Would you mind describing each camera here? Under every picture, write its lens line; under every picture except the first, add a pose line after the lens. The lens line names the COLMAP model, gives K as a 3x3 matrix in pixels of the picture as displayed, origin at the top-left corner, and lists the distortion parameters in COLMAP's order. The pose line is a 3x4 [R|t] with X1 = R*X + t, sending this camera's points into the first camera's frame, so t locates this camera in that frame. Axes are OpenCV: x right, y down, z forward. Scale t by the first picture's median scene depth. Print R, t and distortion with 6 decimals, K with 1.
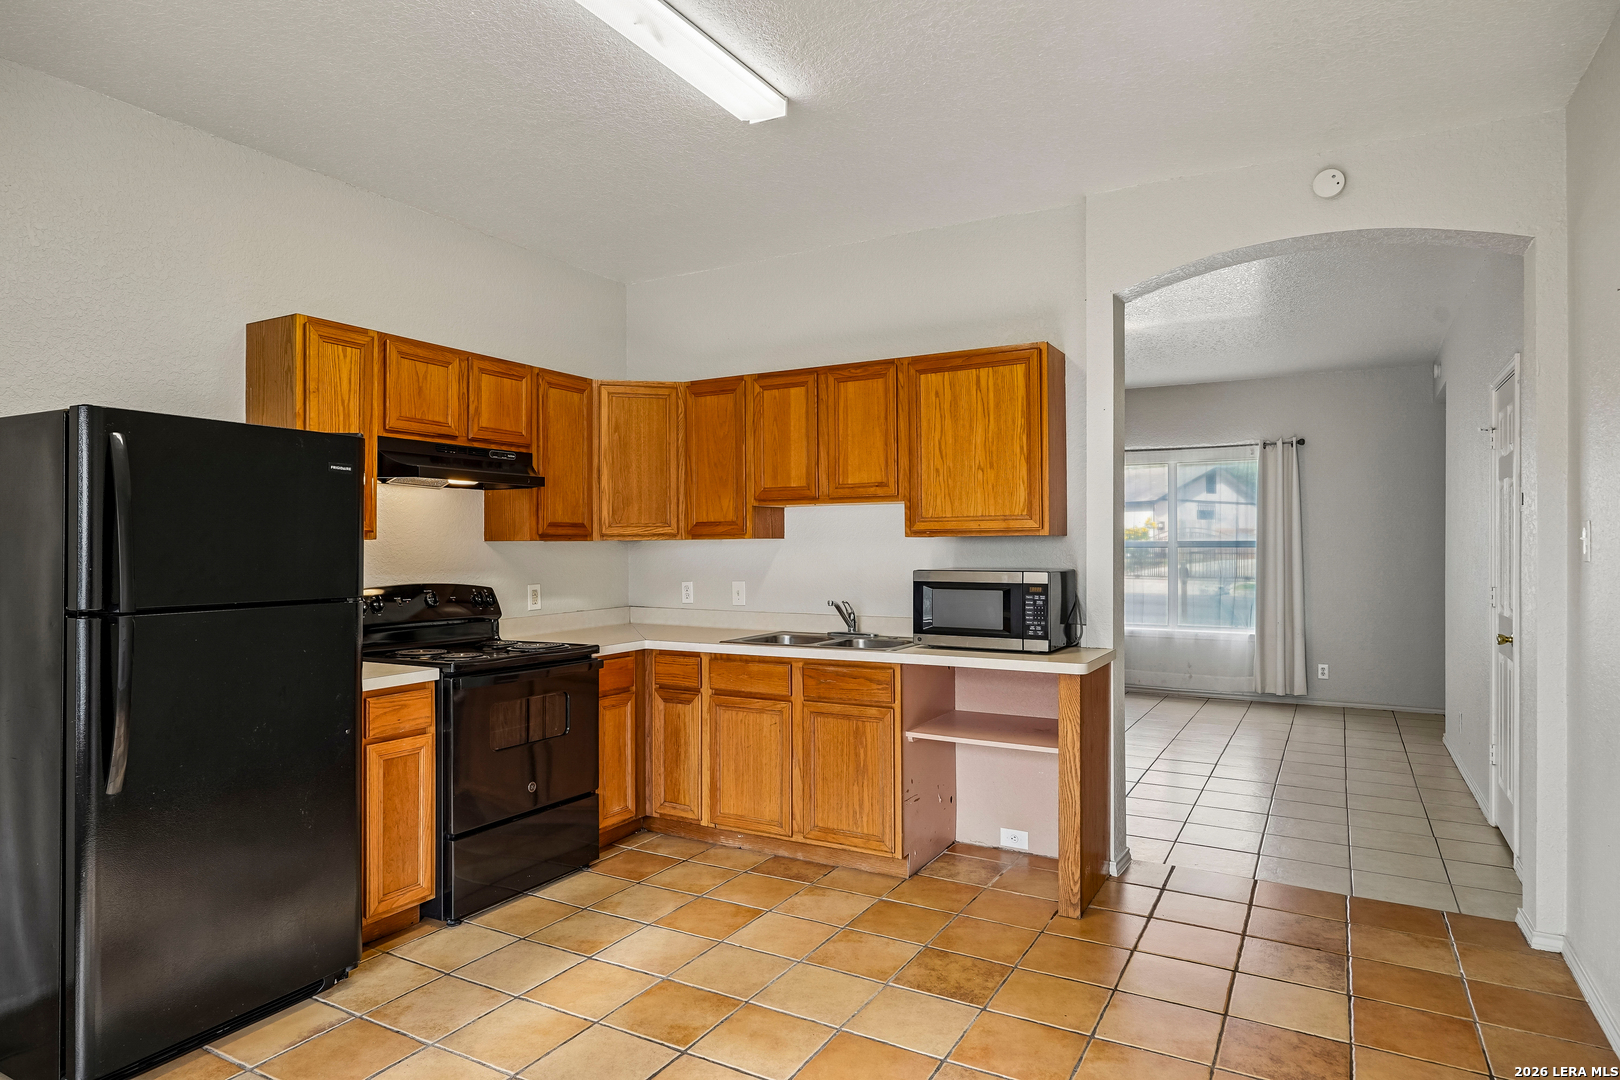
lens RADIAL K [[946.6, 0, 800.8], [0, 946.6, 540.9], [0, 0, 1]] dist [-0.003834, 0.003727]
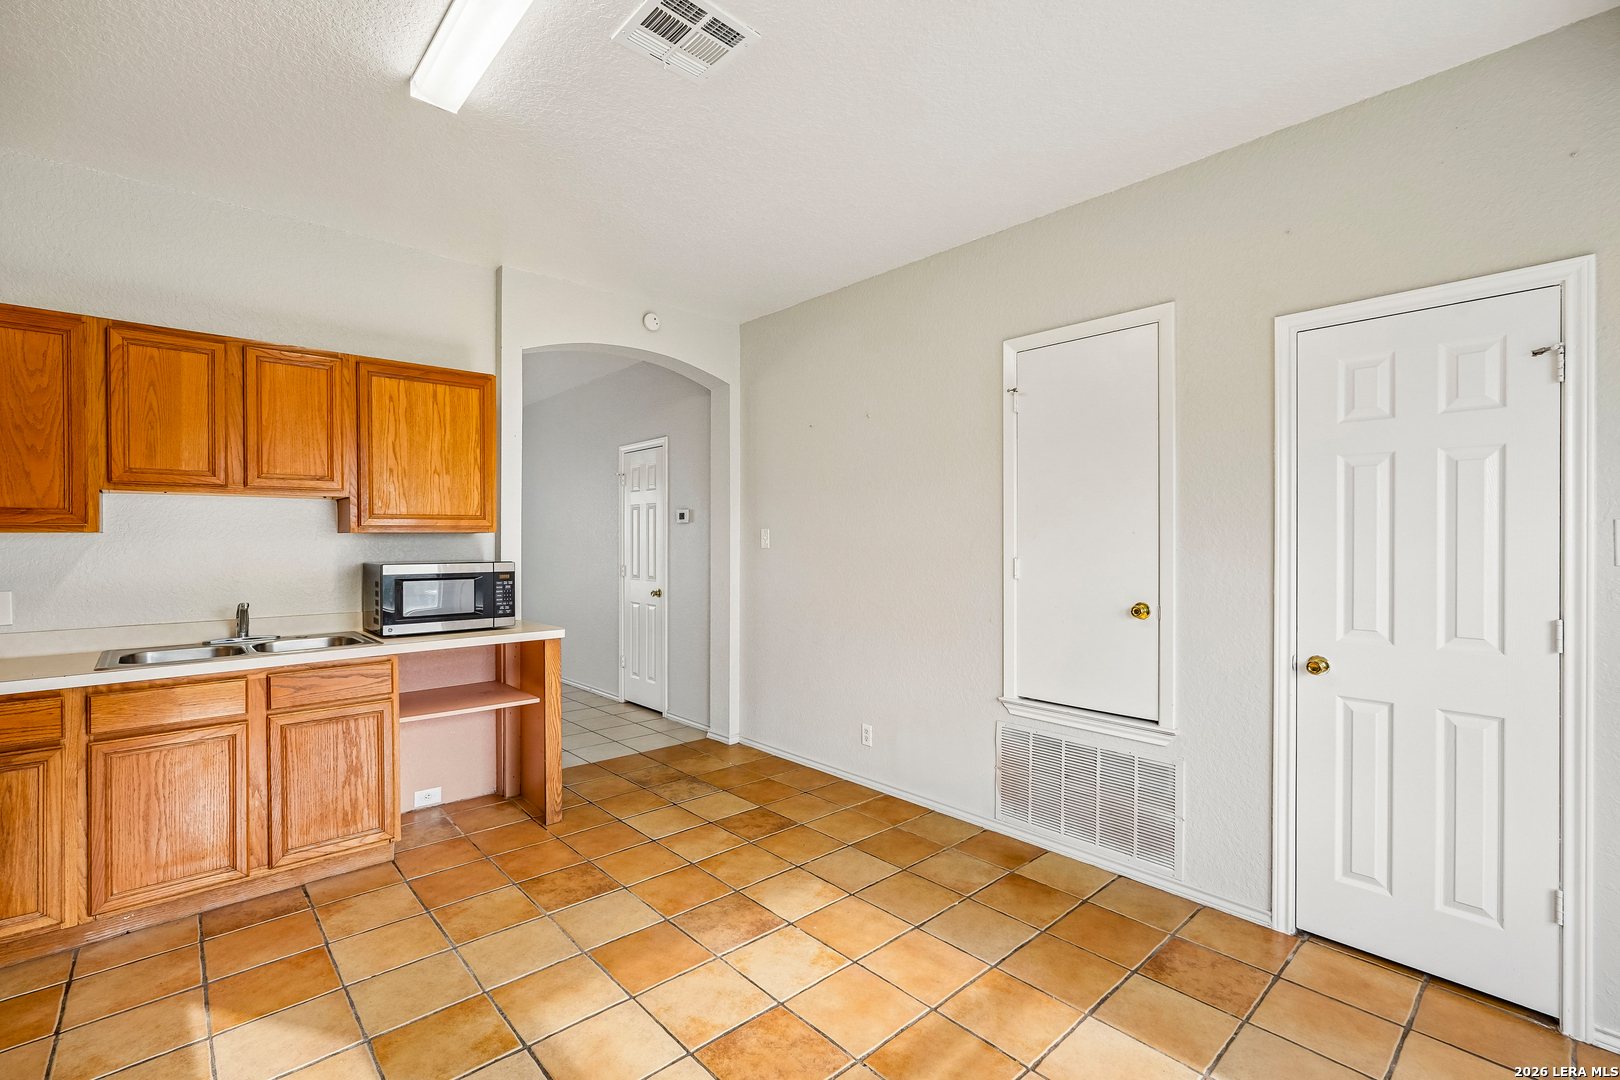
lens RADIAL K [[715.1, 0, 807.8], [0, 715.1, 541.7], [0, 0, 1]] dist [-0.014811, 0.007439]
pose [[0.304951, -0.000353, 0.952368, -0.471406], [-0.001051, 0.999999, 0.000707, 0.004652], [-0.952368, -0.001216, 0.304950, 0.309684]]
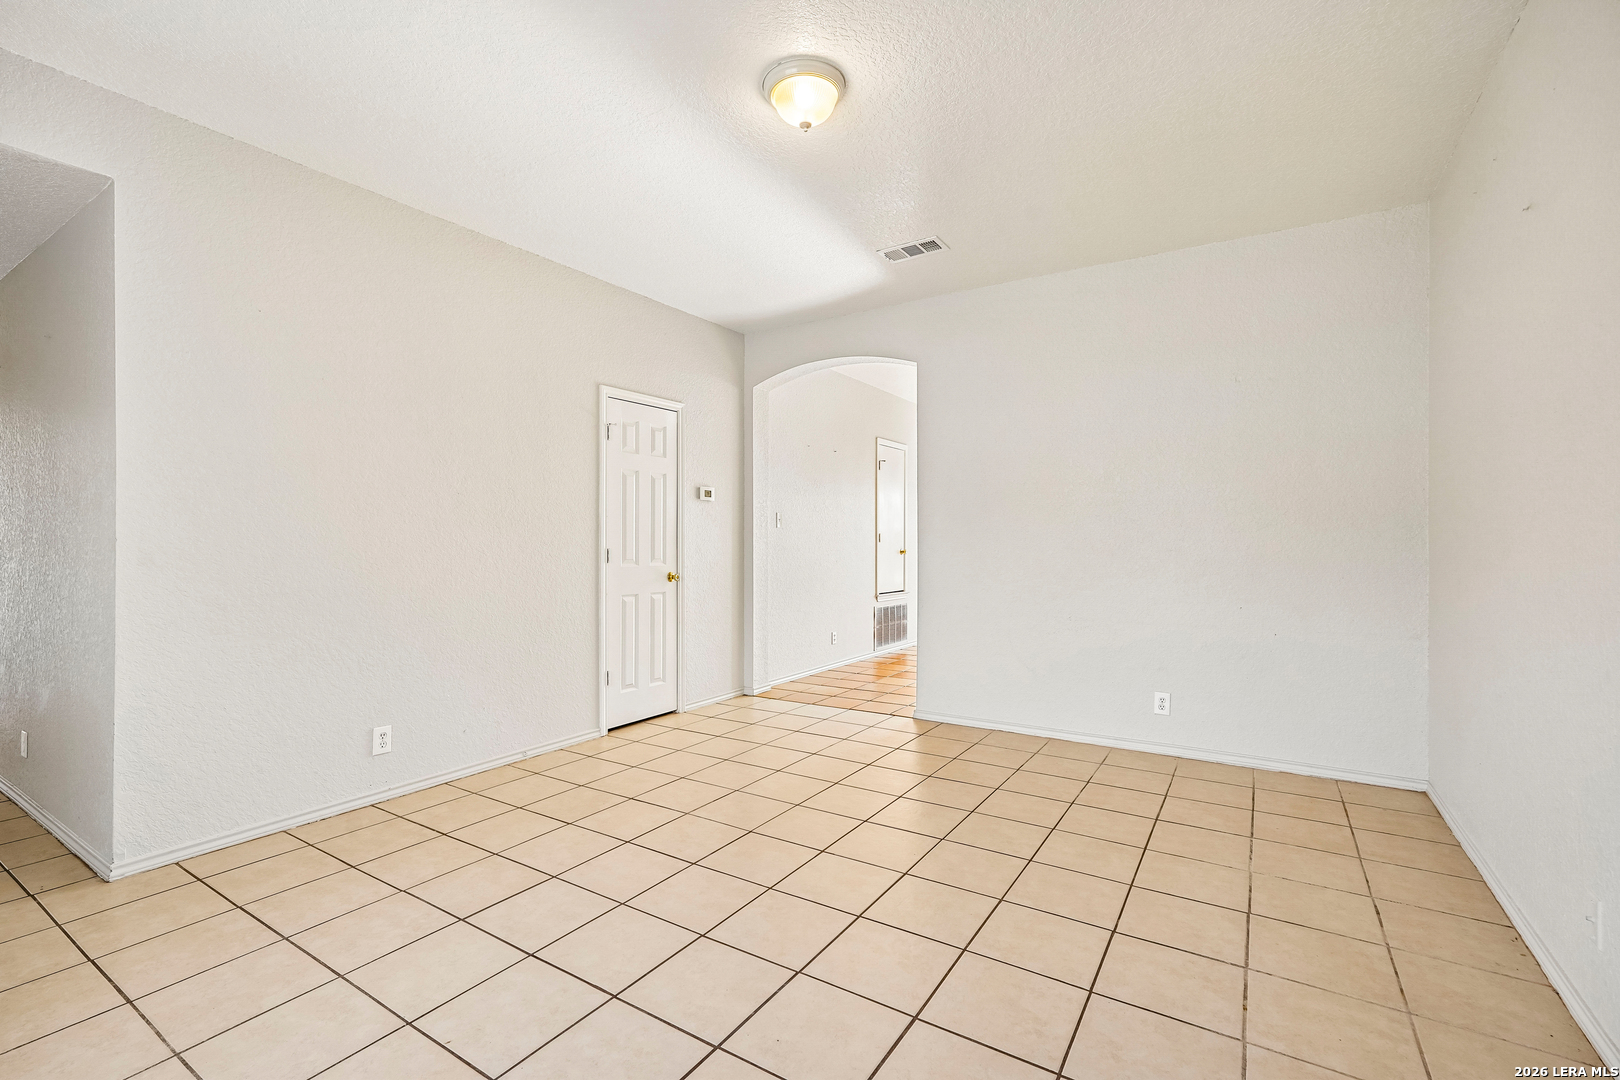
lens RADIAL K [[715.1, 0, 802.5], [0, 715.1, 541.4], [0, 0, 1]] dist [-0.014811, 0.007439]
pose [[-0.998022, 0.002681, 0.062804, 0.461024], [0.002381, 0.999985, -0.004849, 0.051023], [-0.062816, -0.004690, -0.998014, 2.208586]]
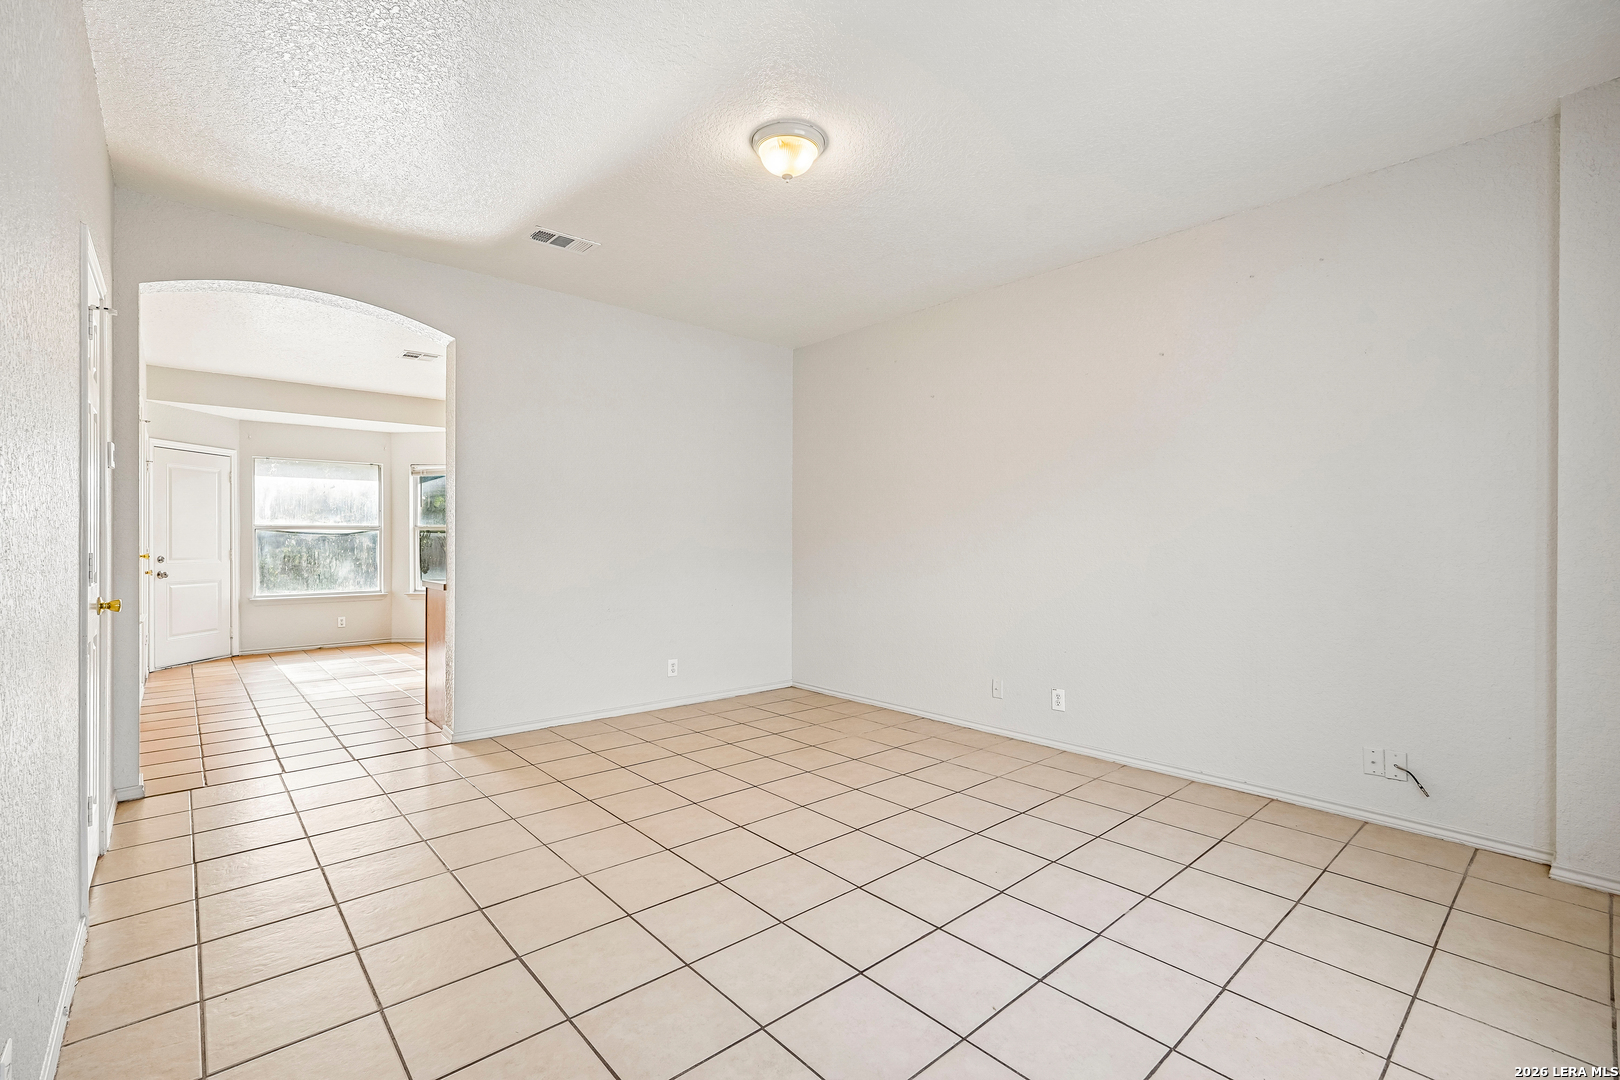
lens RADIAL K [[715.1, 0, 807.2], [0, 715.1, 545.4], [0, 0, 1]] dist [-0.014811, 0.007439]
pose [[-0.322615, 0.005342, -0.946515, 1.166313], [-0.001154, 0.999981, 0.006037, 0.043349], [0.946530, 0.003040, -0.322602, 1.836303]]
